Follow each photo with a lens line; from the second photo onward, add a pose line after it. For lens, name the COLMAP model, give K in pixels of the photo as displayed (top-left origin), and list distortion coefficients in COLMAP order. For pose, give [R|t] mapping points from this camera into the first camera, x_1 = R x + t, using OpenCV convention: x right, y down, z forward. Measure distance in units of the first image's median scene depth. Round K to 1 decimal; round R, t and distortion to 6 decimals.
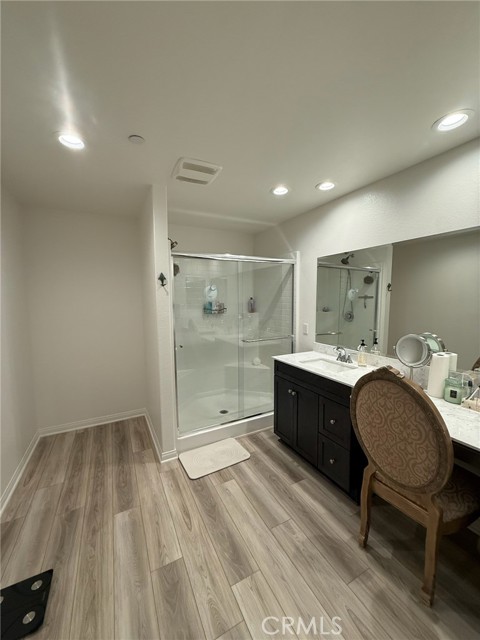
lens RADIAL K [[253.3, 0, 239.5], [0, 253.3, 319.7], [0, 0, 1]] dist [-0.008492, 0.000450]
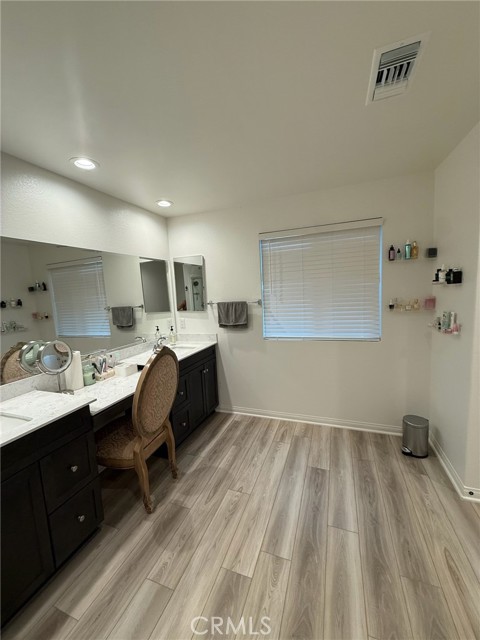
lens RADIAL K [[253.3, 0, 239.1], [0, 253.3, 320.7], [0, 0, 1]] dist [-0.008492, 0.000450]
pose [[-0.673149, -0.044445, 0.738170, -0.653025], [0.122569, 0.977680, 0.170639, -0.122887], [-0.729278, 0.205342, -0.652677, 1.381793]]
